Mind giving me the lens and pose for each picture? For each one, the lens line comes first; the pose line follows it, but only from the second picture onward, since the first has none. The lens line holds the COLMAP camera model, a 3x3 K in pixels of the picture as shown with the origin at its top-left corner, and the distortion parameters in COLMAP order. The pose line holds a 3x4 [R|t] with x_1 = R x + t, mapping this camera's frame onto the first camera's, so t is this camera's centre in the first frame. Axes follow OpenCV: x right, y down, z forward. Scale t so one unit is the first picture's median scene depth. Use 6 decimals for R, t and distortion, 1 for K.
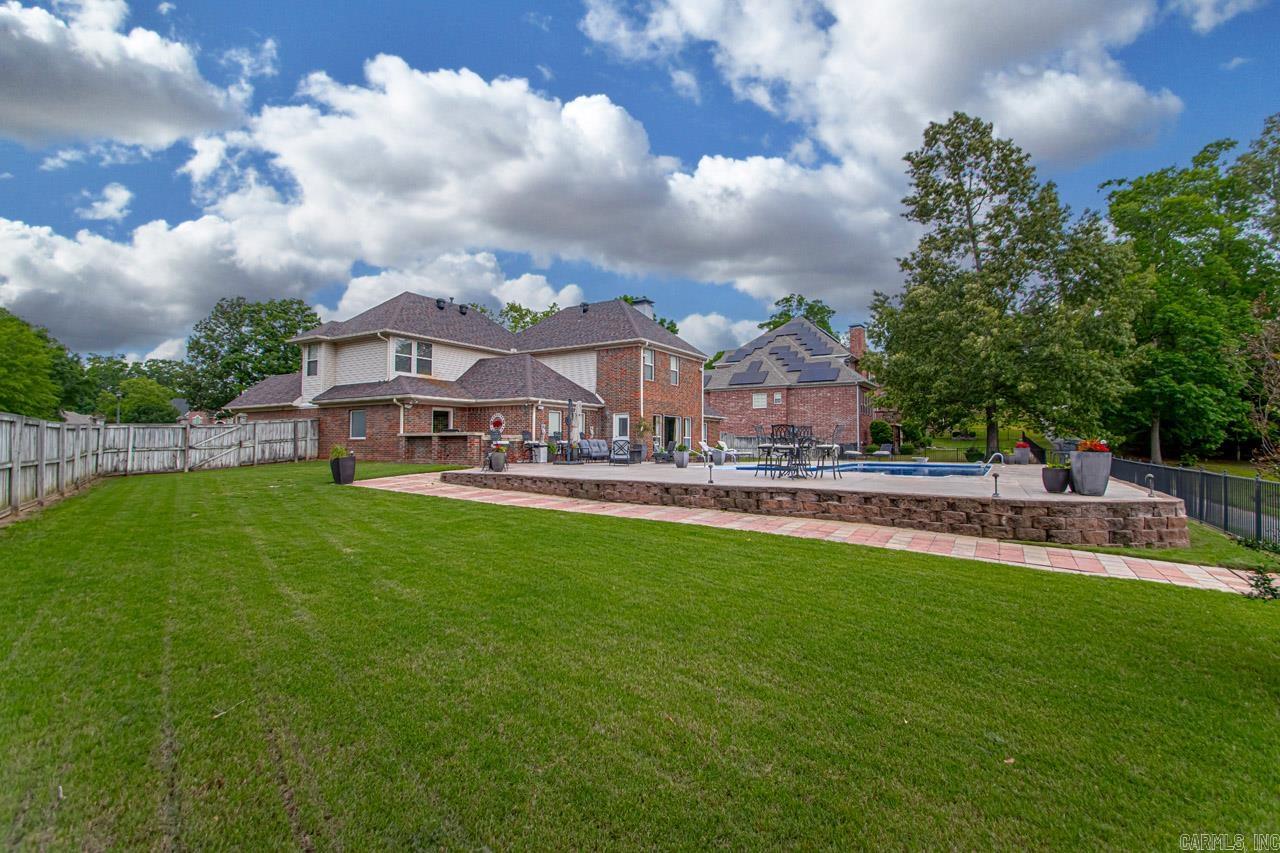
lens RADIAL K [[593.0, 0, 649.4], [0, 593.0, 424.4], [0, 0, 1]] dist [0.013431, -0.014721]
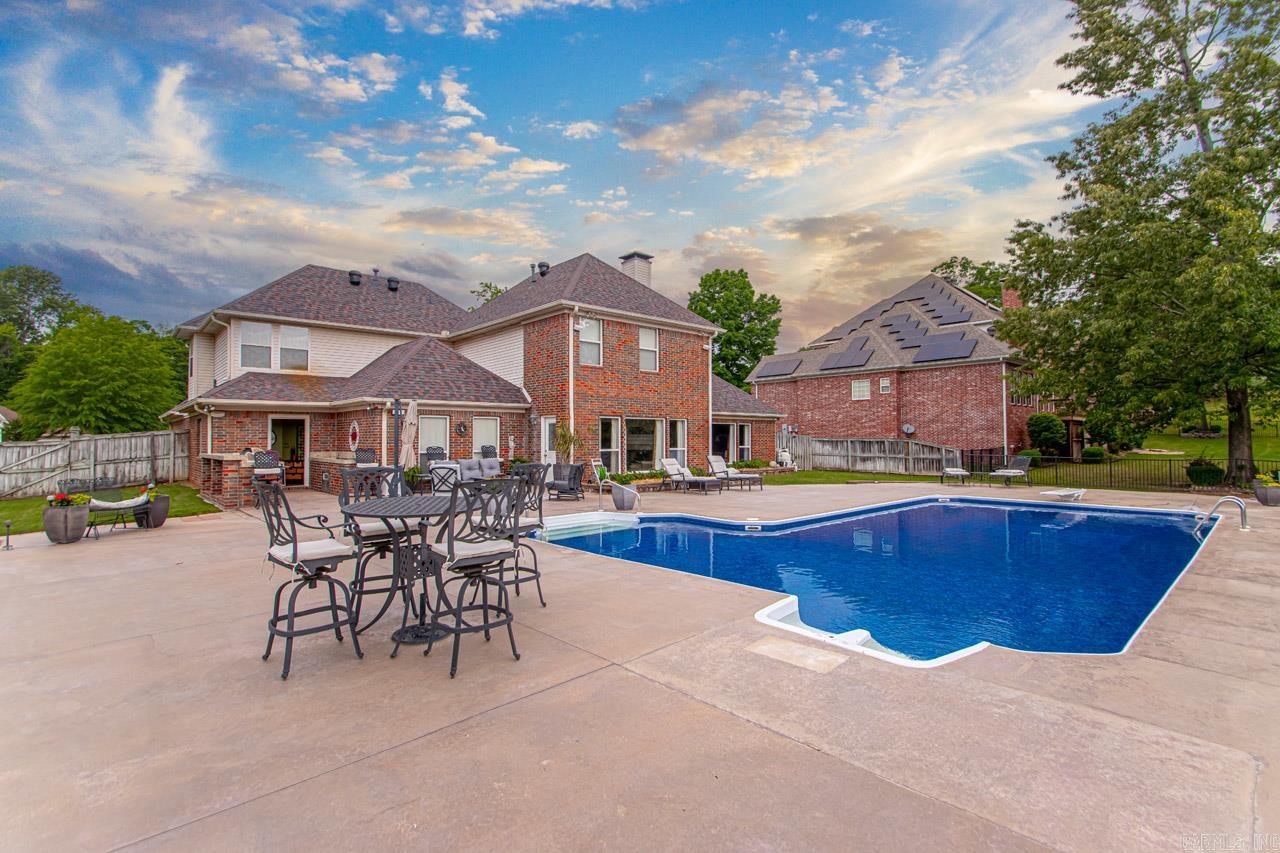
lens RADIAL K [[593.0, 0, 649.4], [0, 593.0, 424.4], [0, 0, 1]] dist [0.013431, -0.014721]
pose [[0.961965, -0.014180, -0.272804, 0.226709], [0.017218, 0.999813, 0.008747, -0.012766], [0.272629, -0.013112, 0.962030, 0.361730]]
